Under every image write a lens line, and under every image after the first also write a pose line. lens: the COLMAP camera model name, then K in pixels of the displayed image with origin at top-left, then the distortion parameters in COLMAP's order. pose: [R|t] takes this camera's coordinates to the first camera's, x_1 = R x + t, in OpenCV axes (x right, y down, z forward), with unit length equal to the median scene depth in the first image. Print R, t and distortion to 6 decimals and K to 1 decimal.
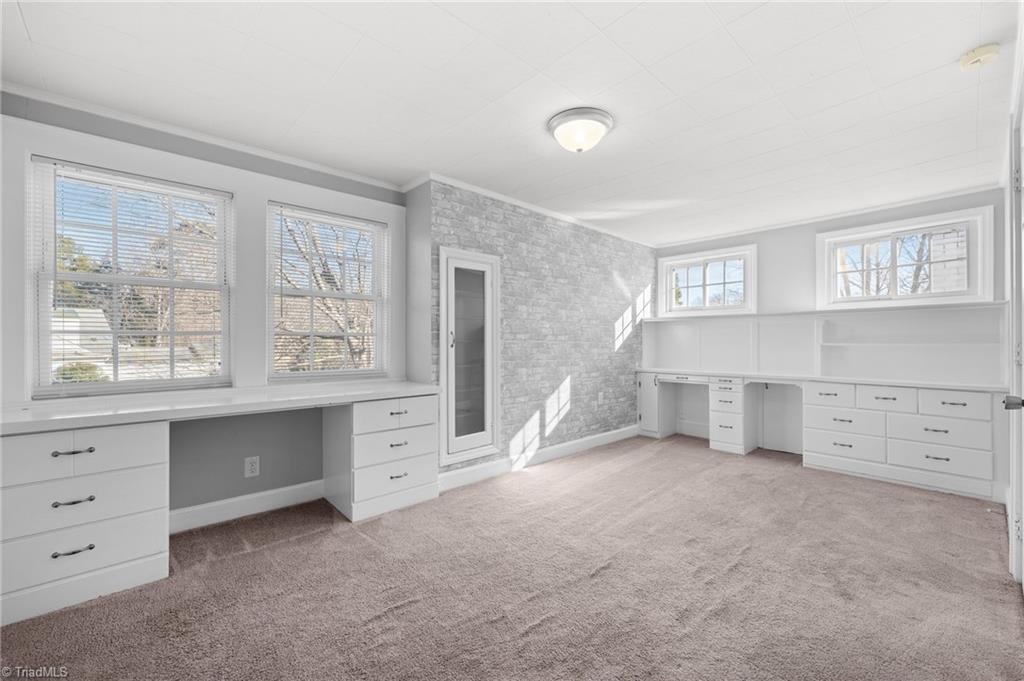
lens RADIAL K [[416.1, 0, 512.0], [0, 416.1, 340.5], [0, 0, 1]] dist [0.002375, -0.000229]
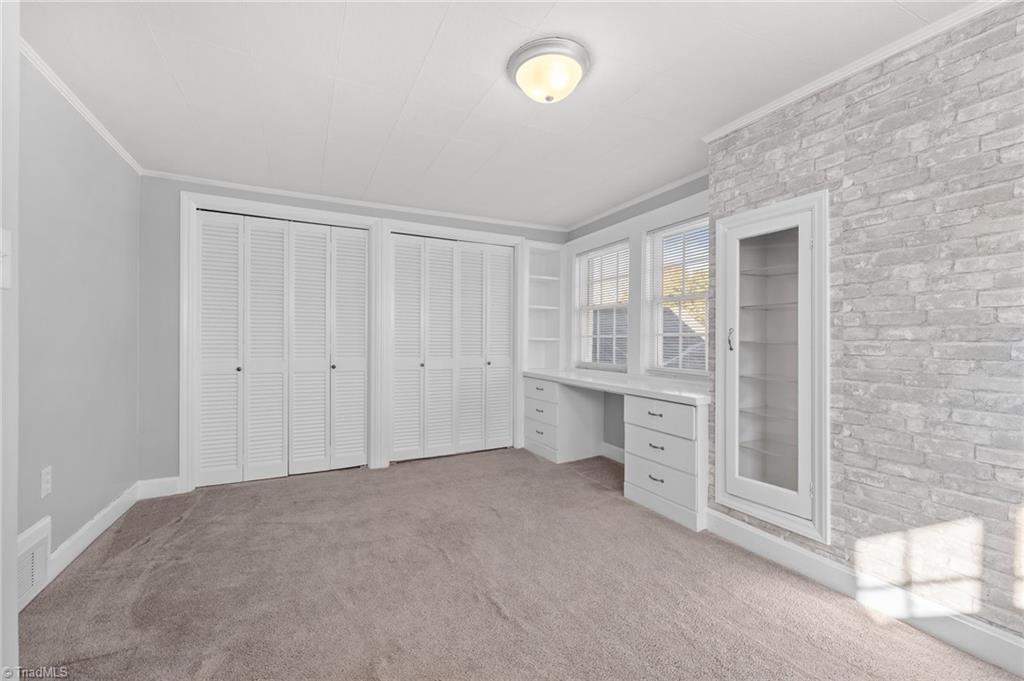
lens RADIAL K [[423.9, 0, 512.4], [0, 423.9, 345.8], [0, 0, 1]] dist [0.000941, -0.000123]
pose [[-0.270195, 0.009721, -0.962756, 0.630761], [-0.006780, 0.999905, 0.011999, 0.001788], [0.962782, 0.009769, -0.270104, 0.761860]]
